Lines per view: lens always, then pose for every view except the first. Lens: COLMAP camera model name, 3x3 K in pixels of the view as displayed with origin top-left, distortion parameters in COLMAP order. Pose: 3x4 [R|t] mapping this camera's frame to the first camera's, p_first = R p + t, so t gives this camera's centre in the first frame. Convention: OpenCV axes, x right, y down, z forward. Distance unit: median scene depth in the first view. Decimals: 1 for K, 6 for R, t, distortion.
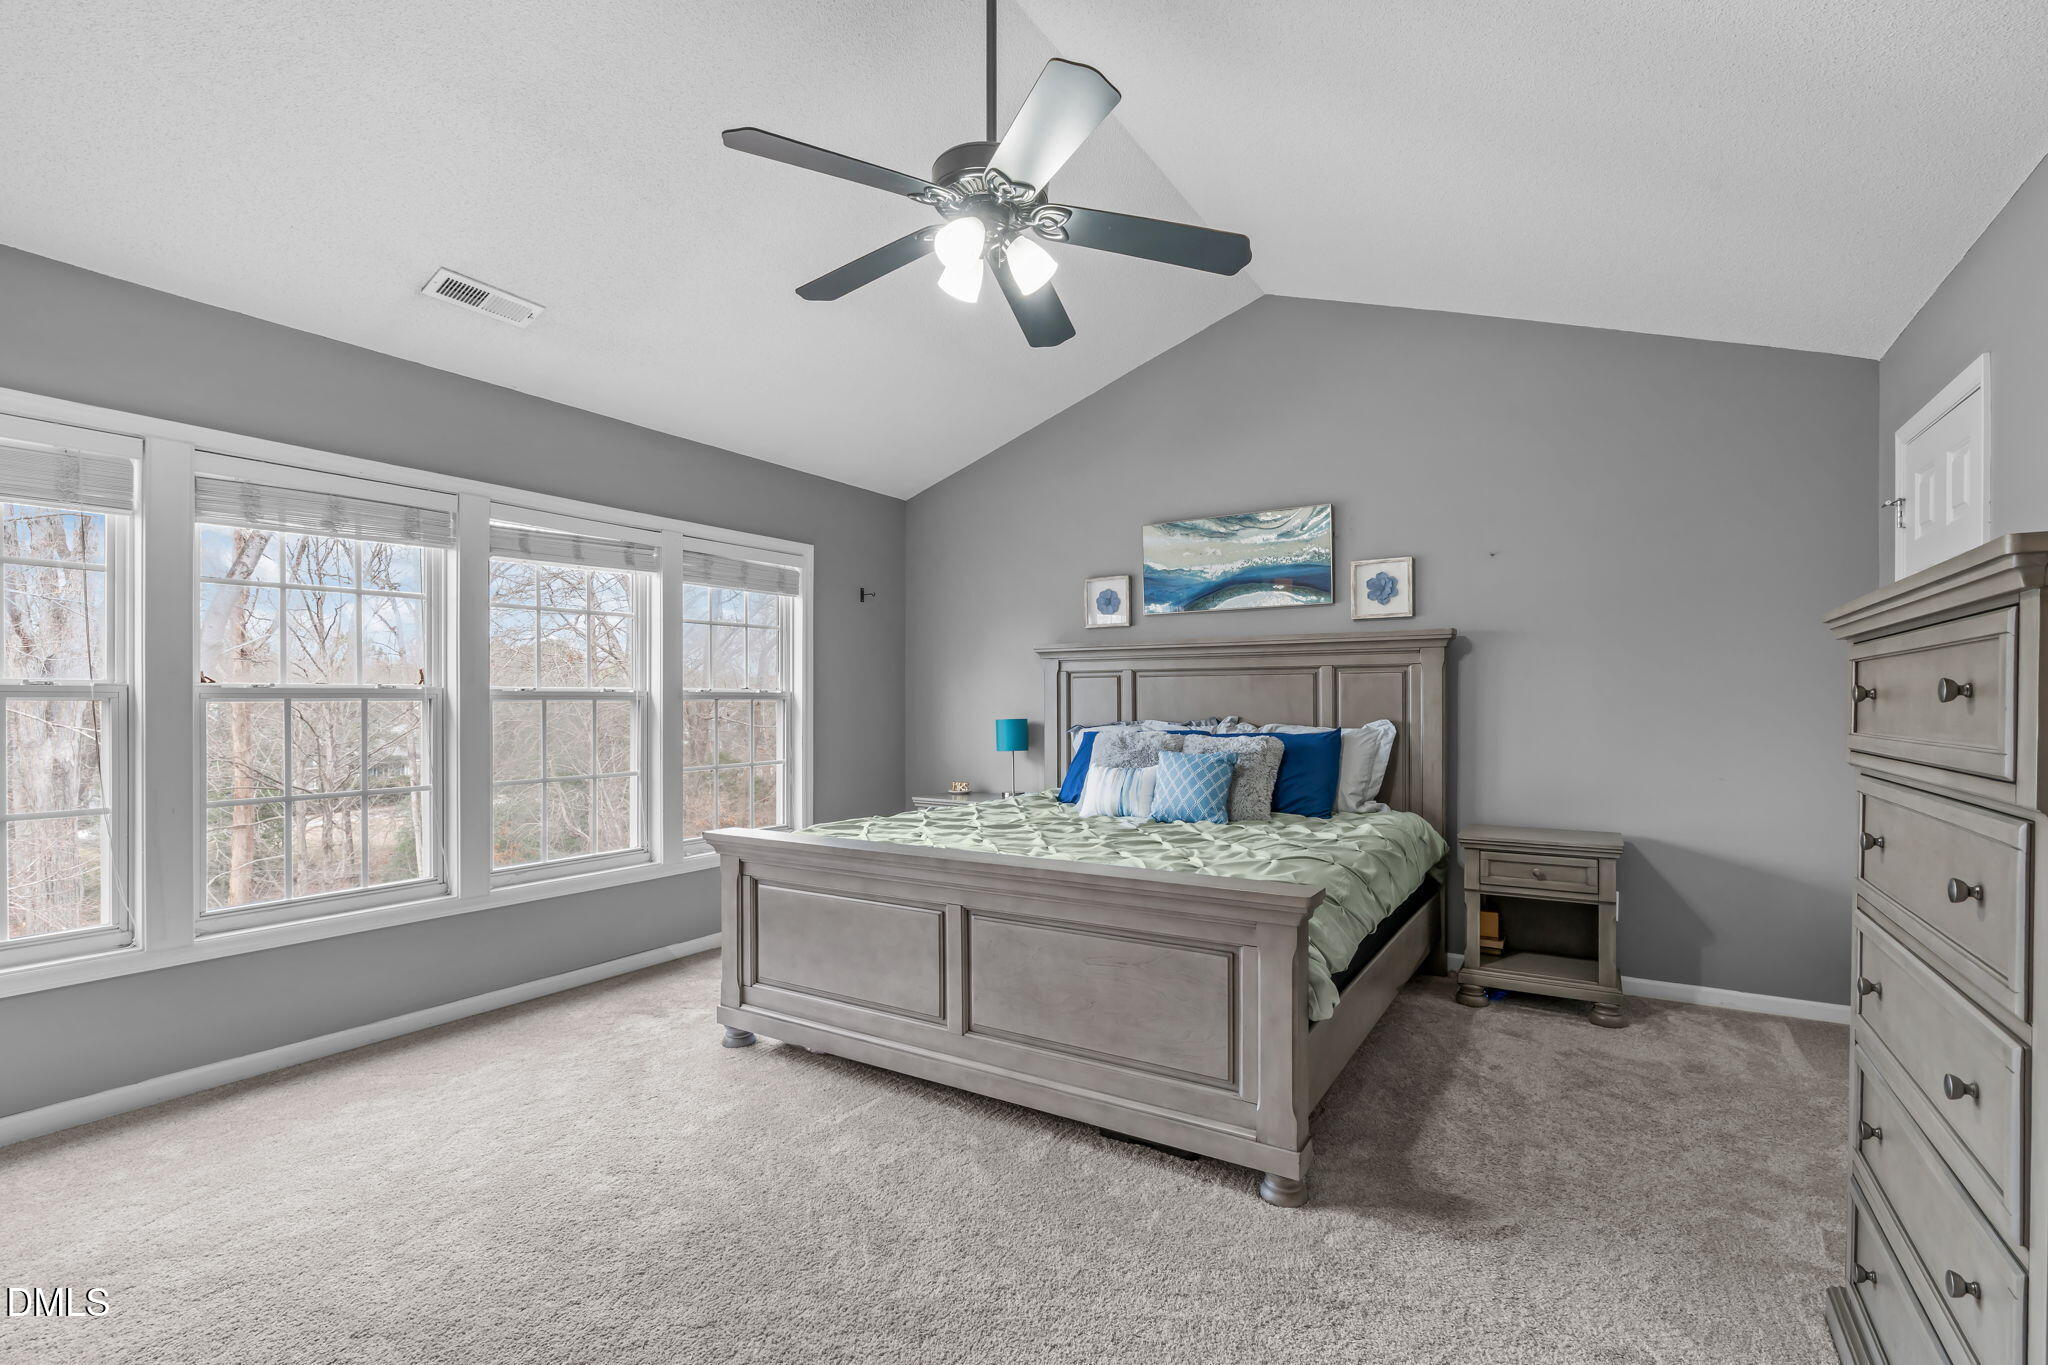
lens RADIAL K [[927.3, 0, 1034.1], [0, 927.3, 697.0], [0, 0, 1]] dist [-0.005139, -0.000267]
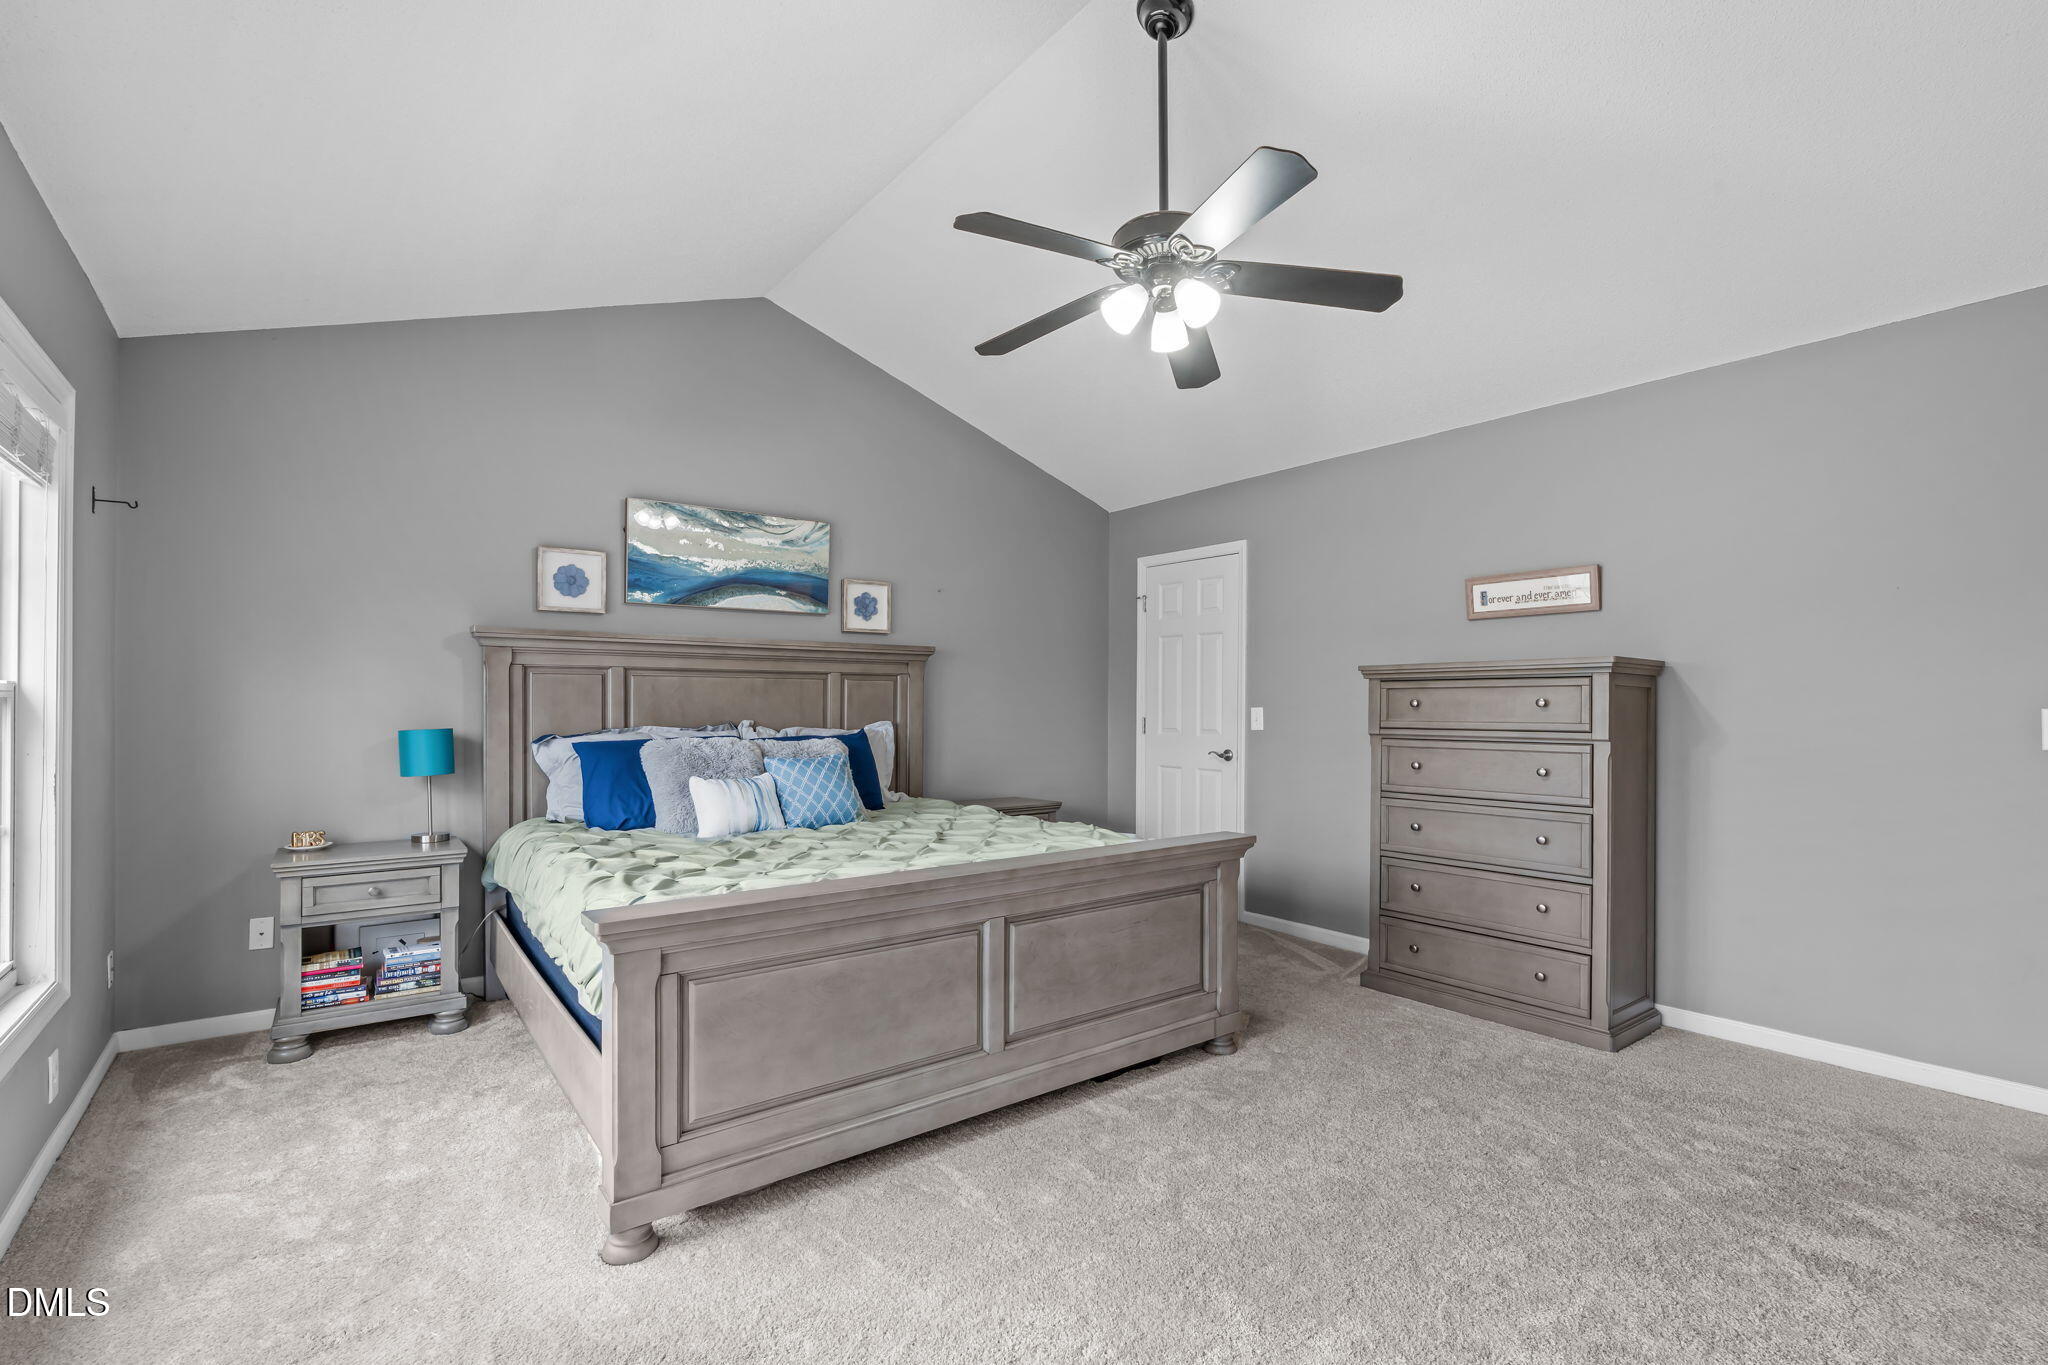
lens RADIAL K [[927.3, 0, 1035.3], [0, 927.3, 697.2], [0, 0, 1]] dist [-0.005139, -0.000267]
pose [[0.347055, 0.010106, 0.937790, -0.603753], [-0.005852, 0.999946, -0.008610, 0.003201], [-0.937826, -0.002500, 0.347096, 0.393884]]
